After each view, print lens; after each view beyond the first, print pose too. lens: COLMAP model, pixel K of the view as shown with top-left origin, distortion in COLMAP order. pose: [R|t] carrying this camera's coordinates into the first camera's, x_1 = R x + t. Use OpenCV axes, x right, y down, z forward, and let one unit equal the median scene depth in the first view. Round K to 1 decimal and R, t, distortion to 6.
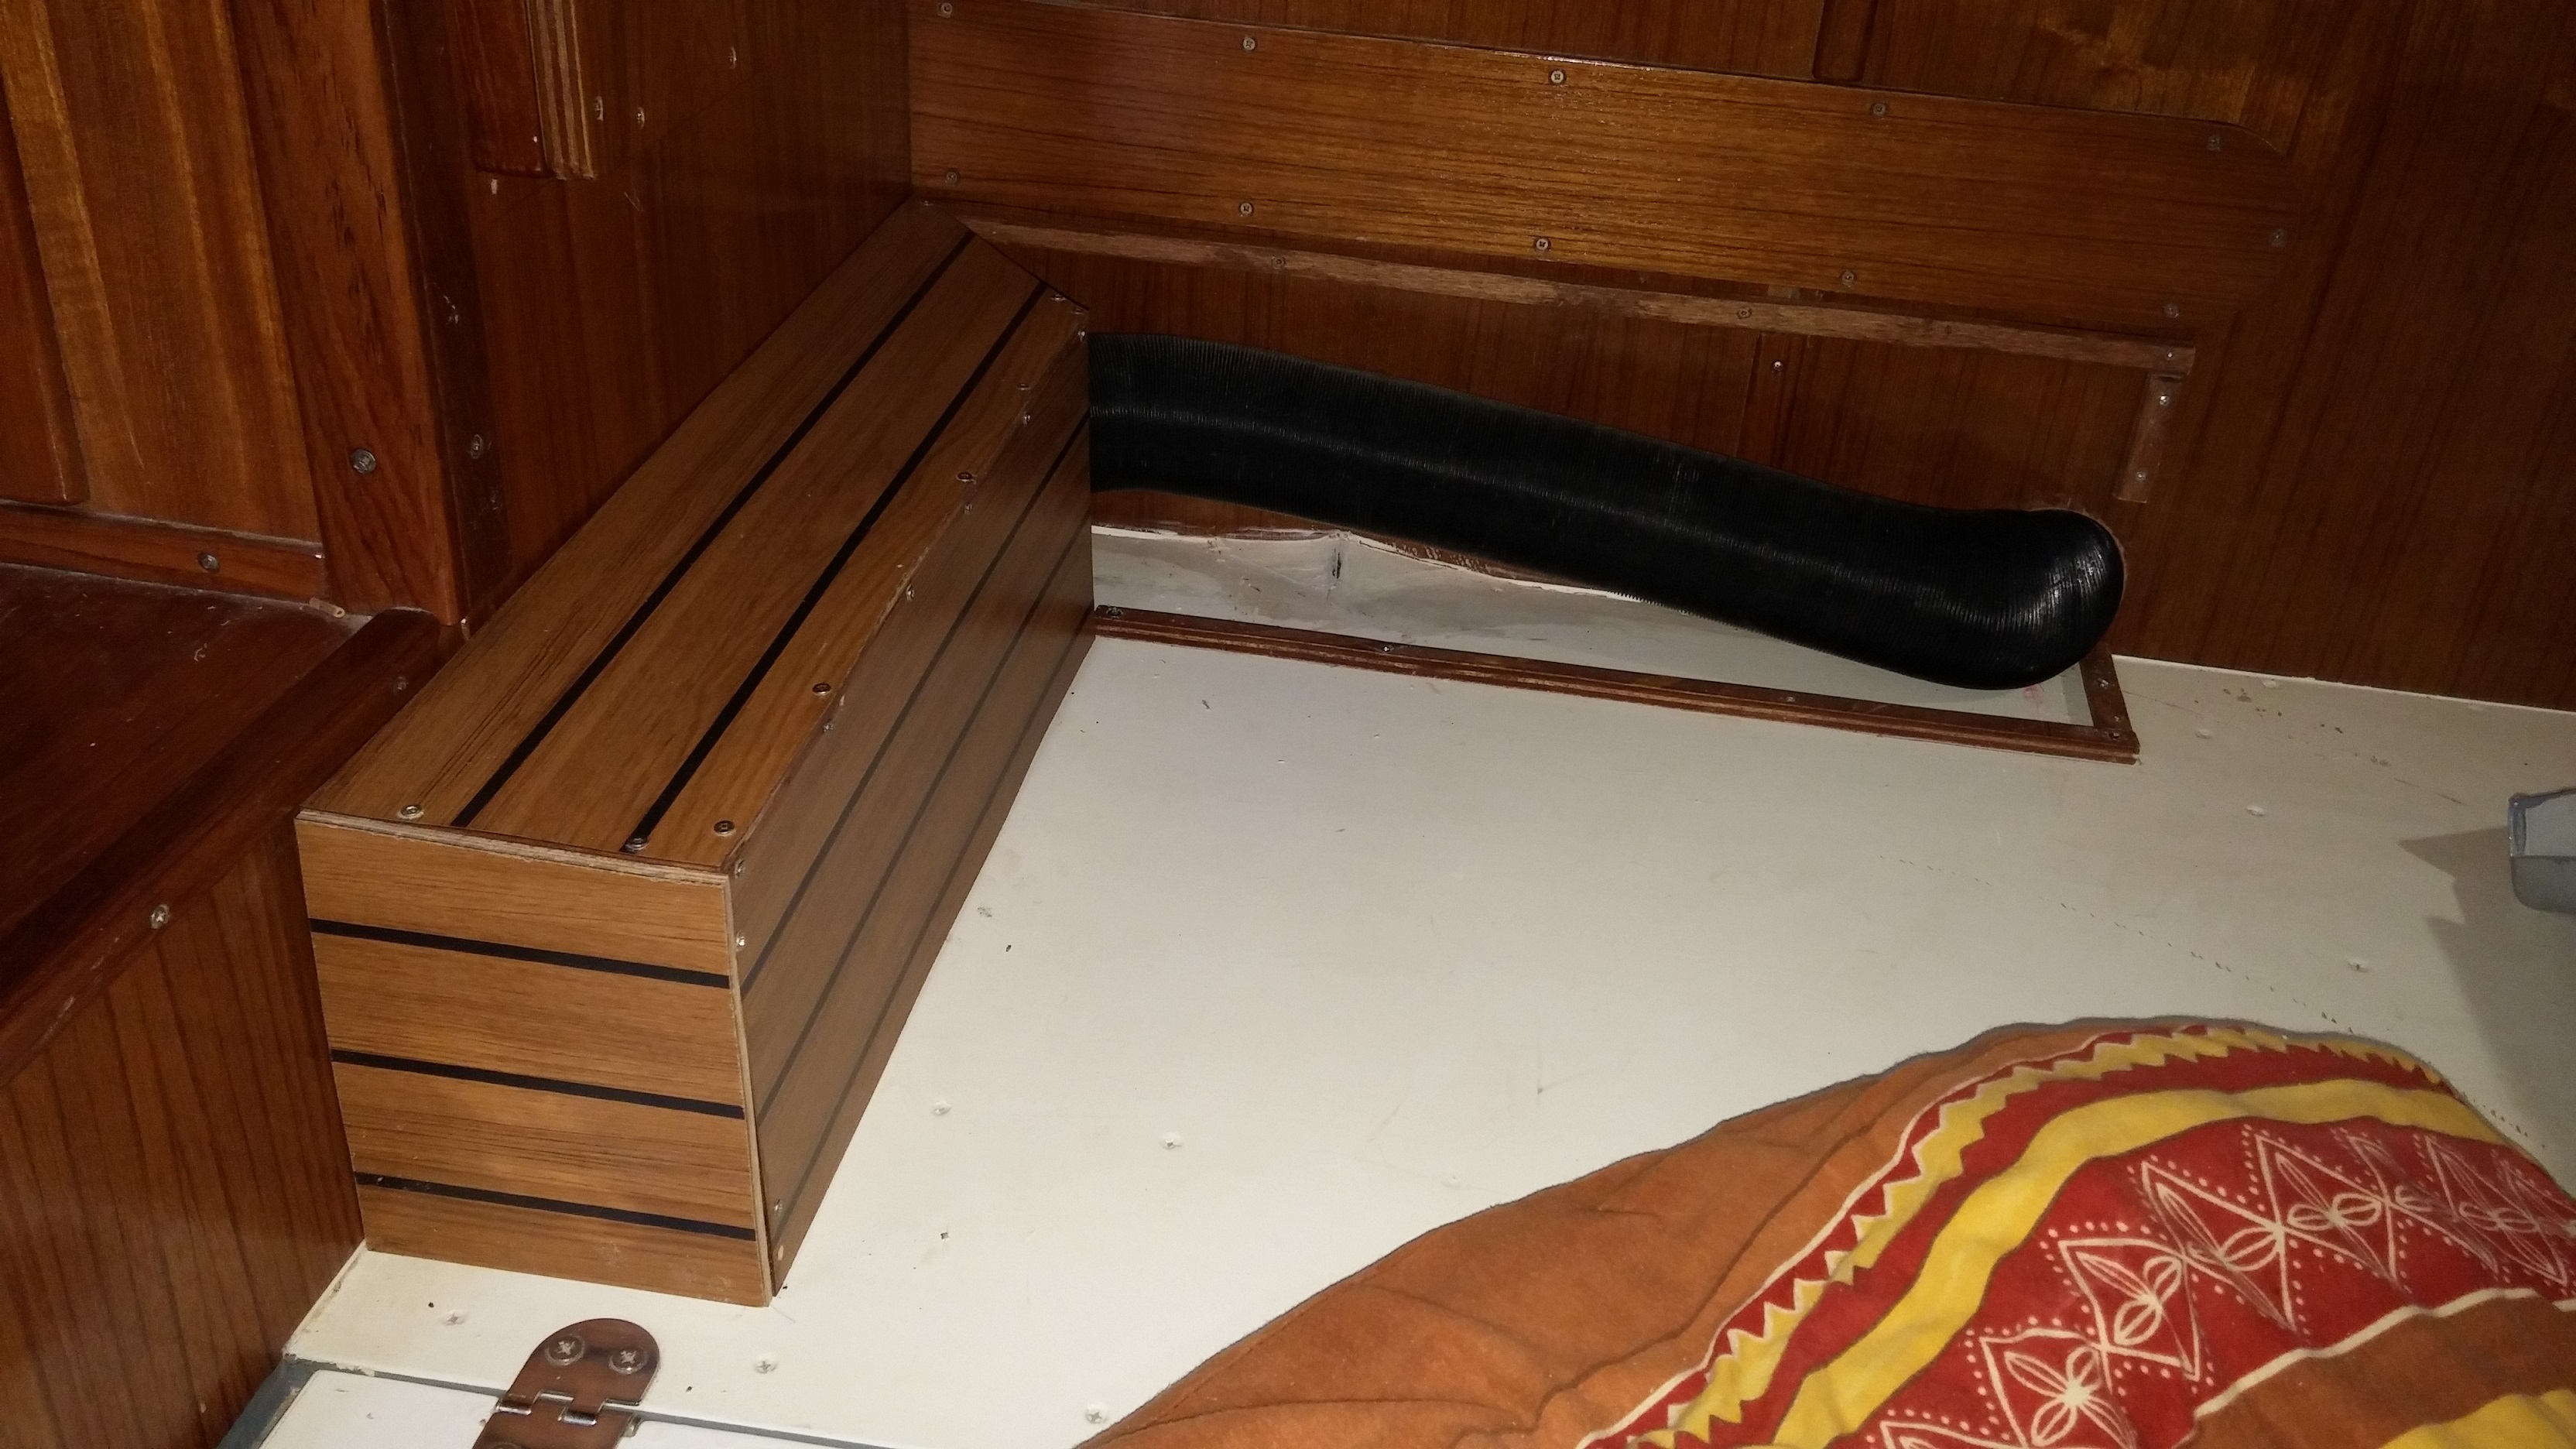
lens RADIAL K [[2246.3, 0, 1288.0], [0, 2246.3, 724.5], [0, 0, 1]] dist [0.097423, -0.125147]
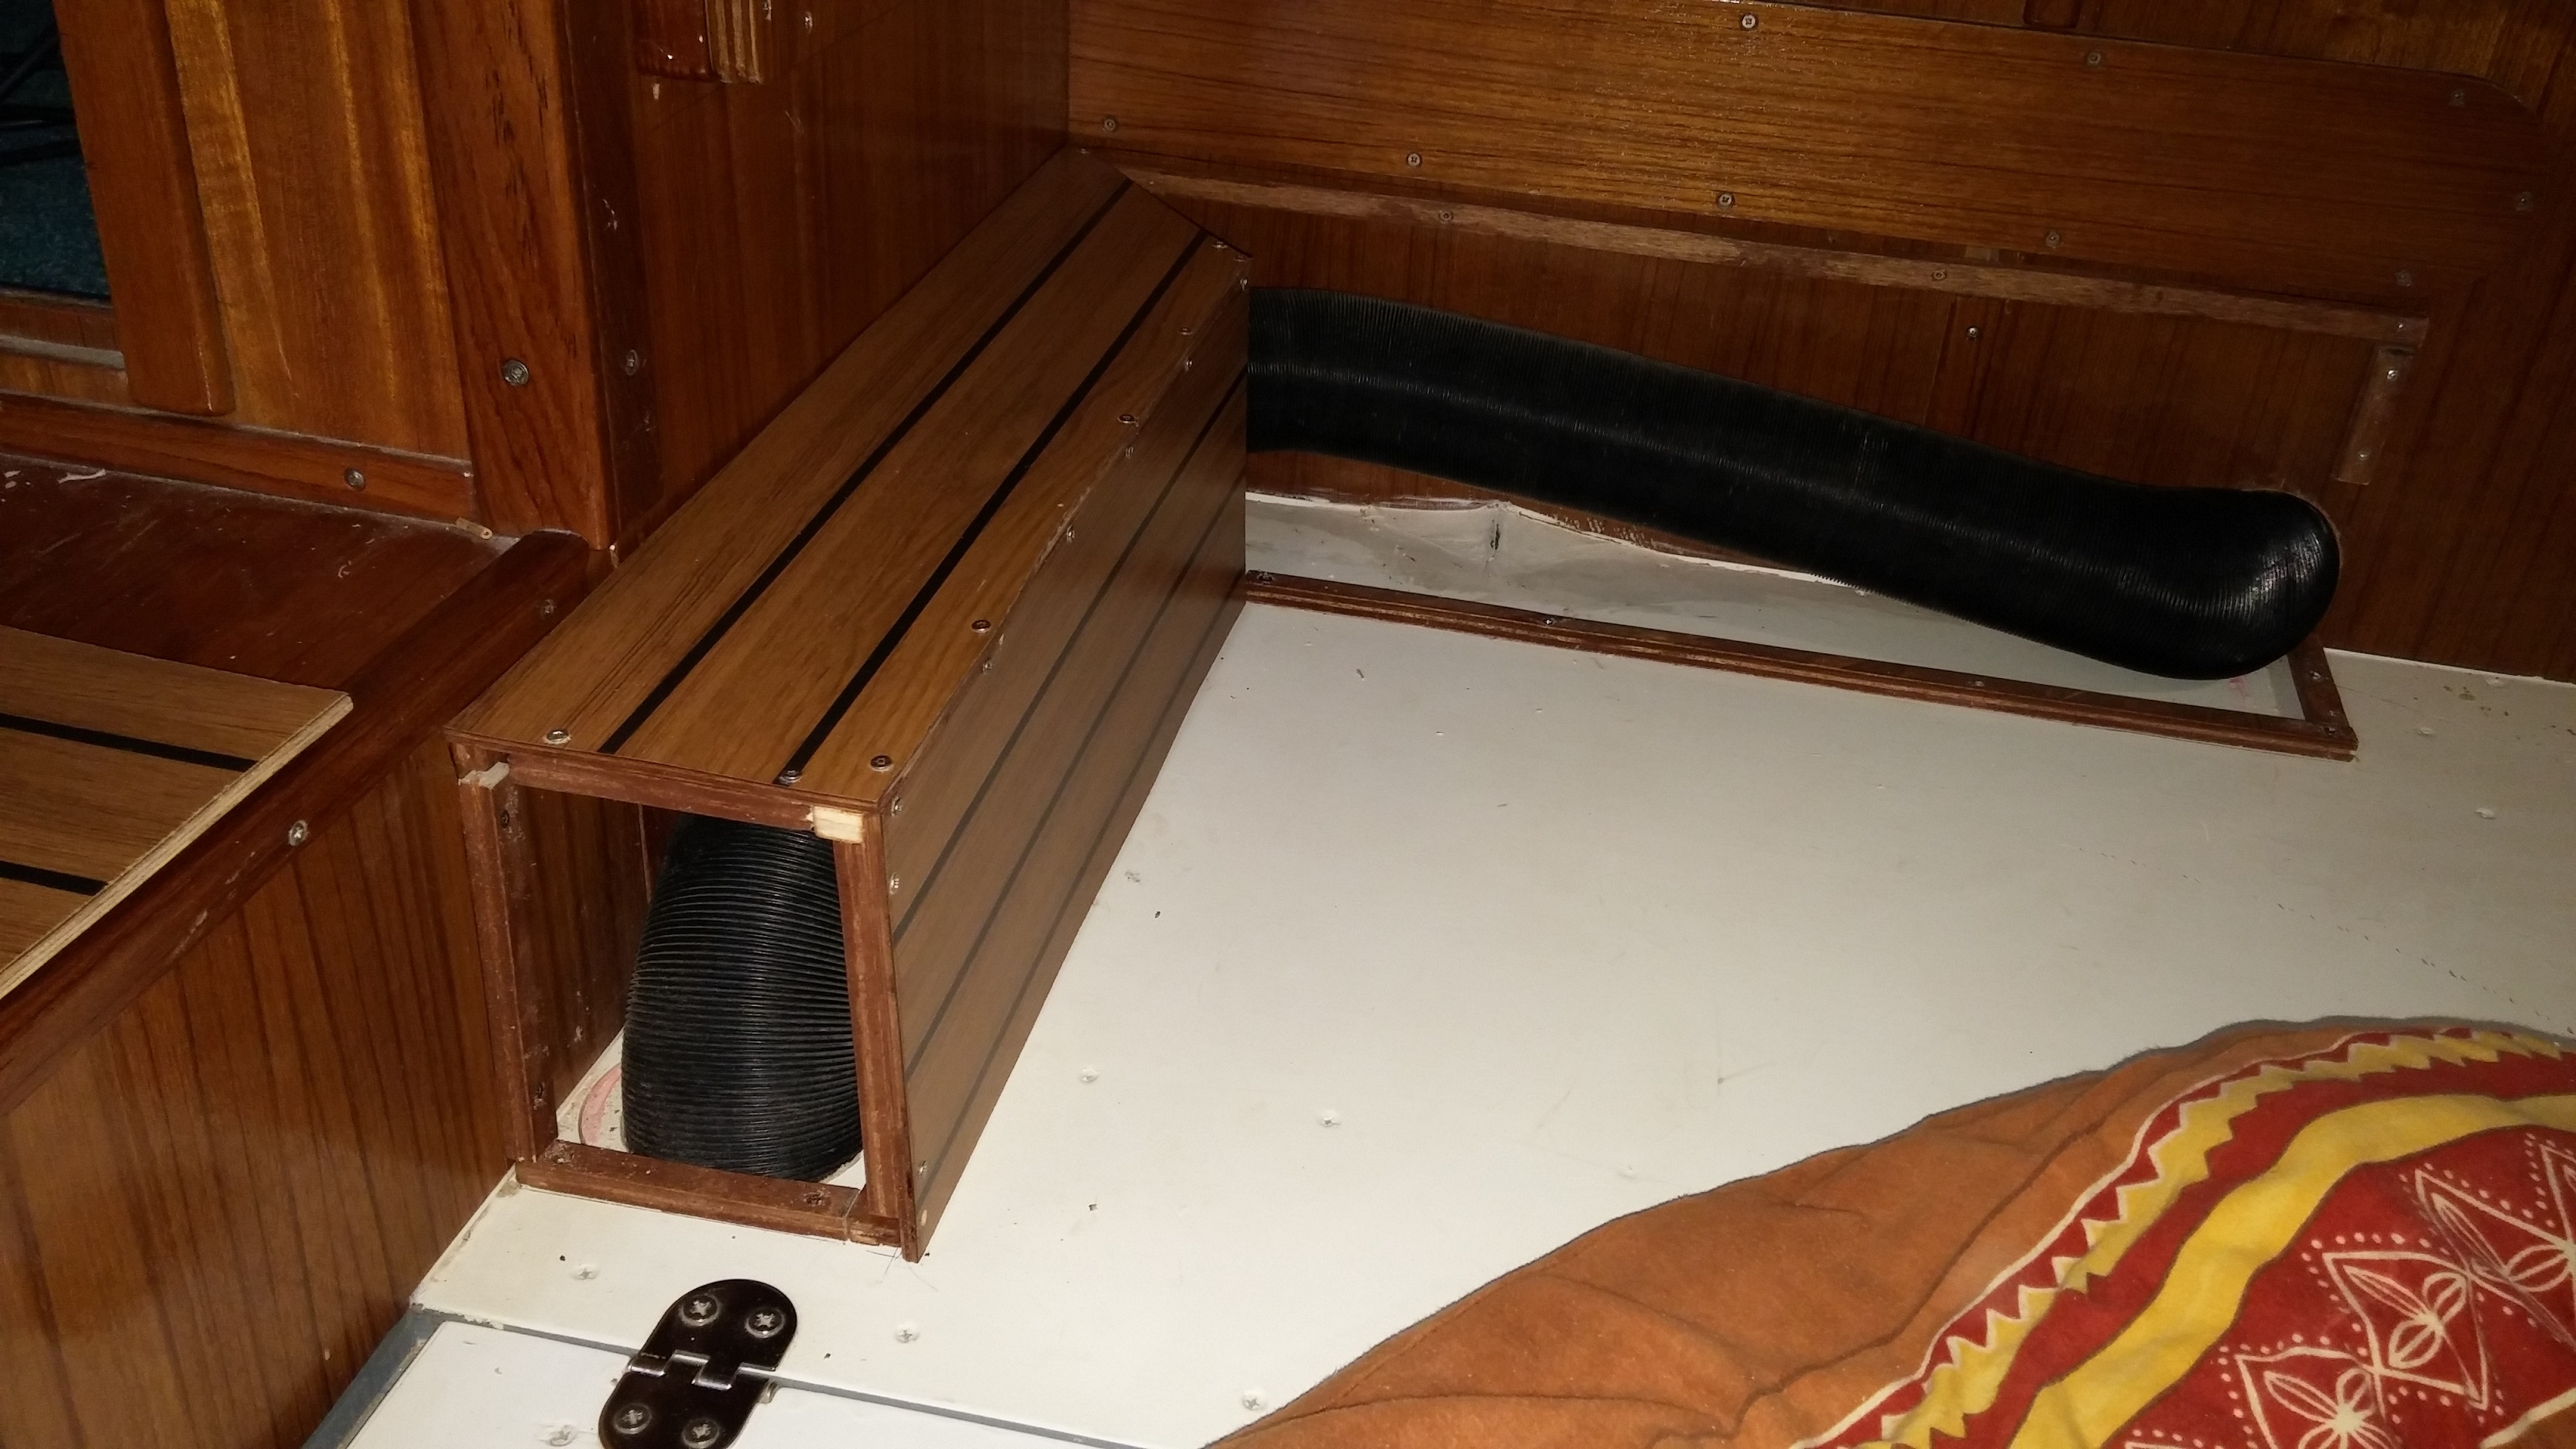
lens RADIAL K [[2249.4, 0, 1289.1], [0, 2249.4, 732.0], [0, 0, 1]] dist [0.094479, -0.119192]
pose [[0.998567, 0.025552, -0.047028, -0.032228], [-0.025626, 0.999671, -0.000962, 0.027017], [0.046988, 0.002166, 0.998893, 0.059730]]
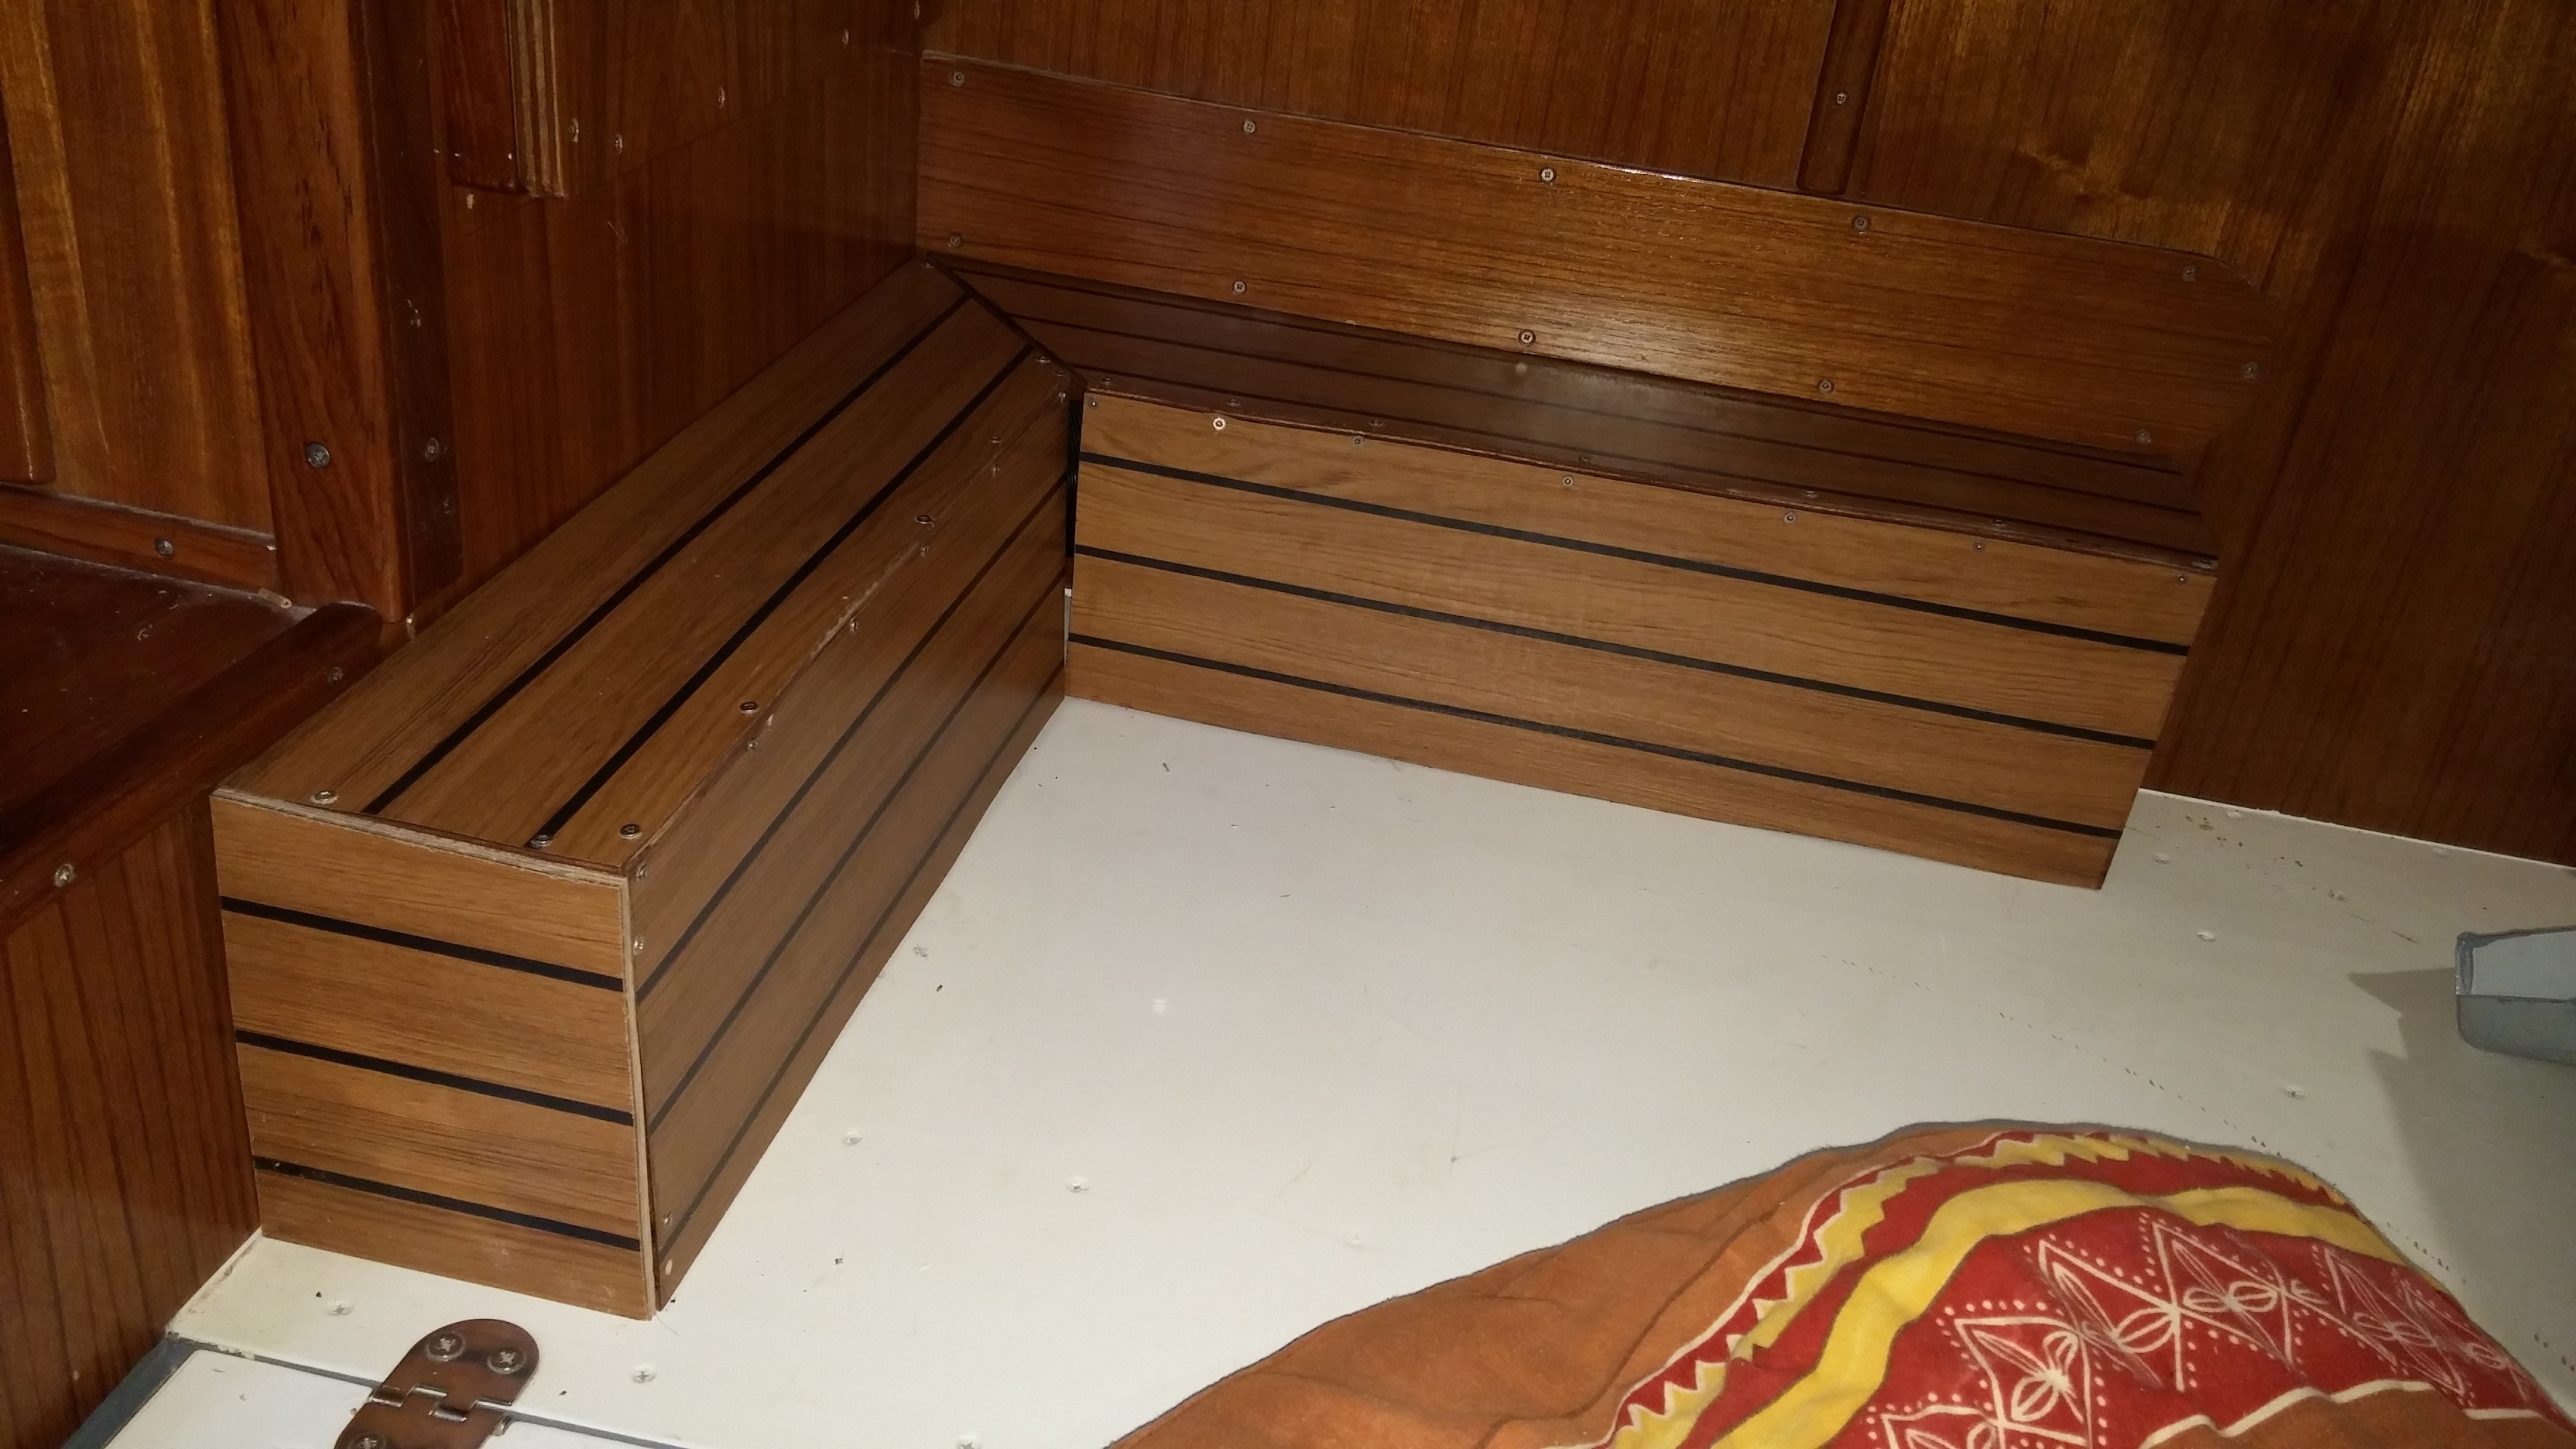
lens RADIAL K [[2246.3, 0, 1288.0], [0, 2246.3, 724.5], [0, 0, 1]] dist [0.097423, -0.125147]
pose [[0.998077, 0.059232, -0.018292, 0.054105], [-0.060087, 0.996922, -0.050363, 0.029640], [0.015252, 0.051365, 0.998563, -0.010340]]
